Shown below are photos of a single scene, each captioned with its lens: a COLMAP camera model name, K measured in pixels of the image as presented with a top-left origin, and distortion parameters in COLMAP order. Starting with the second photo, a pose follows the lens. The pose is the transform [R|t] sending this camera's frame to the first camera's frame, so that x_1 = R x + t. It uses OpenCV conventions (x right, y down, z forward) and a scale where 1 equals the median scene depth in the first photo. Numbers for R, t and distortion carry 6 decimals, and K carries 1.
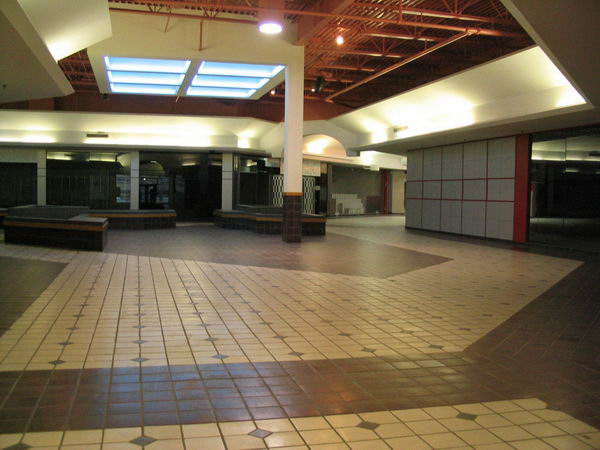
lens RADIAL K [[657.2, 0, 300.0], [0, 657.2, 225.0], [0, 0, 1]] dist [-0.187170, 0.198920]
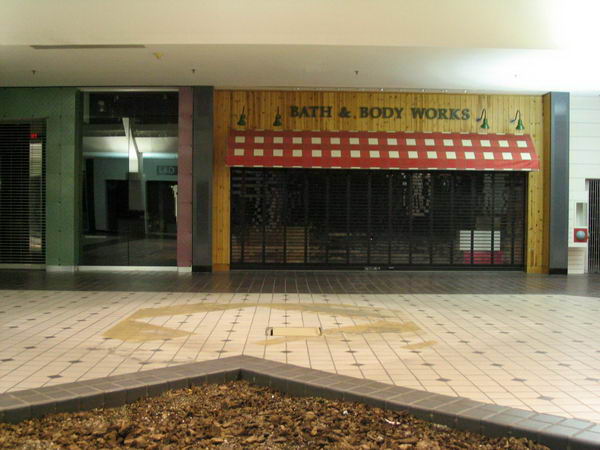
lens RADIAL K [[748.2, 0, 300.0], [0, 748.2, 225.0], [0, 0, 1]] dist [-0.000395, -0.000382]
pose [[0.973799, -0.008379, -0.227254, 0.068827], [-0.001246, 0.999109, -0.042175, 0.016306], [0.227405, 0.041353, 0.972922, -0.256998]]
